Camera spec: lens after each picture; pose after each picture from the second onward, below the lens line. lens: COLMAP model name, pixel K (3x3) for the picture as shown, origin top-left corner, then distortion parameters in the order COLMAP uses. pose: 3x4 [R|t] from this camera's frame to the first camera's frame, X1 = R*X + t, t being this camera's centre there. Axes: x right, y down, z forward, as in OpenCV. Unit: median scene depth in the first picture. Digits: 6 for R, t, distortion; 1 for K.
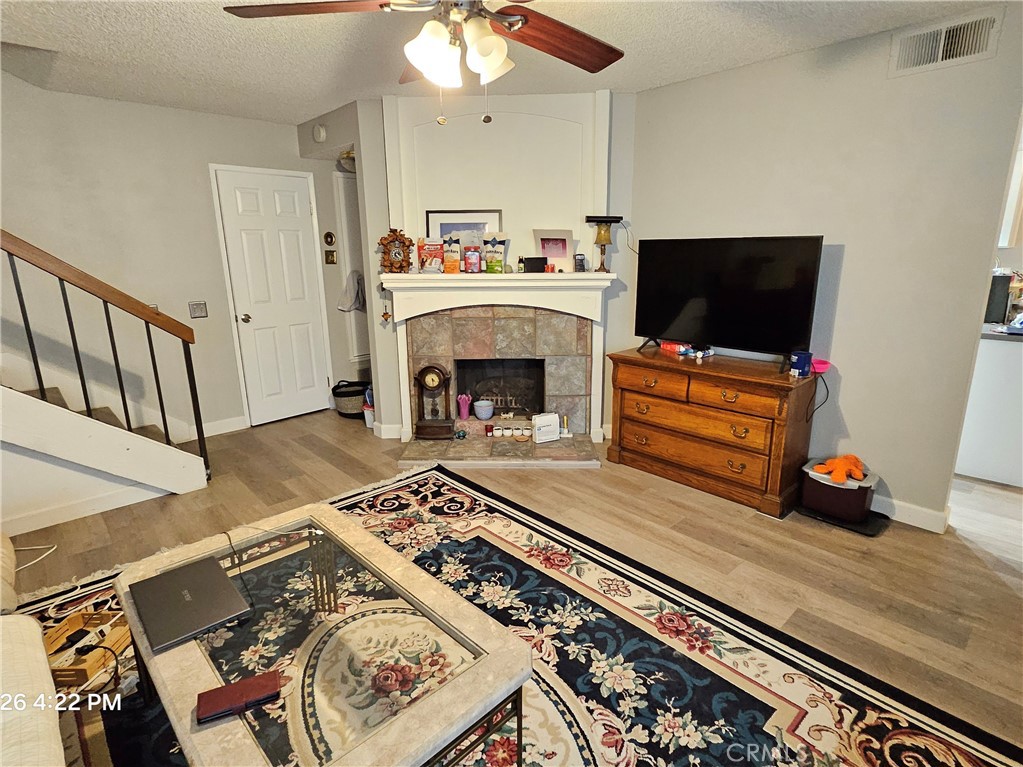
lens RADIAL K [[540.4, 0, 515.1], [0, 540.4, 382.3], [0, 0, 1]] dist [0.001544, 0.000663]
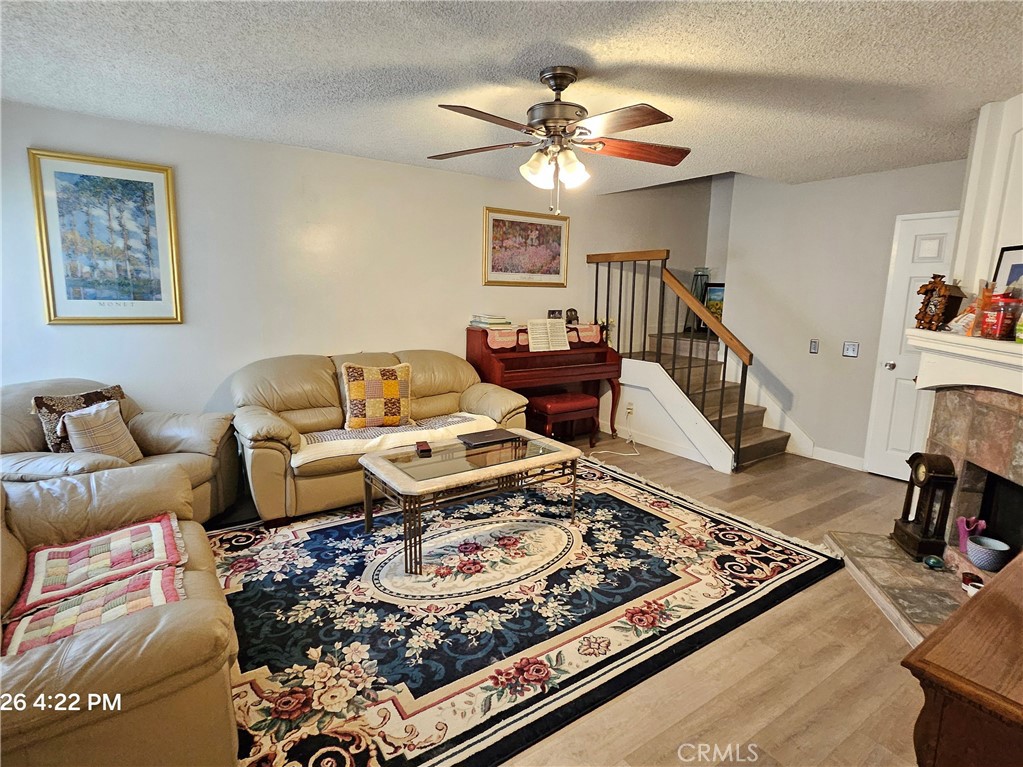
lens RADIAL K [[540.4, 0, 513.3], [0, 540.4, 381.9], [0, 0, 1]] dist [0.001544, 0.000663]
pose [[-0.160315, 0.172496, -0.971877, 1.114935], [-0.251581, 0.944953, 0.209216, -0.238935], [0.954466, 0.278046, -0.108094, 0.883463]]
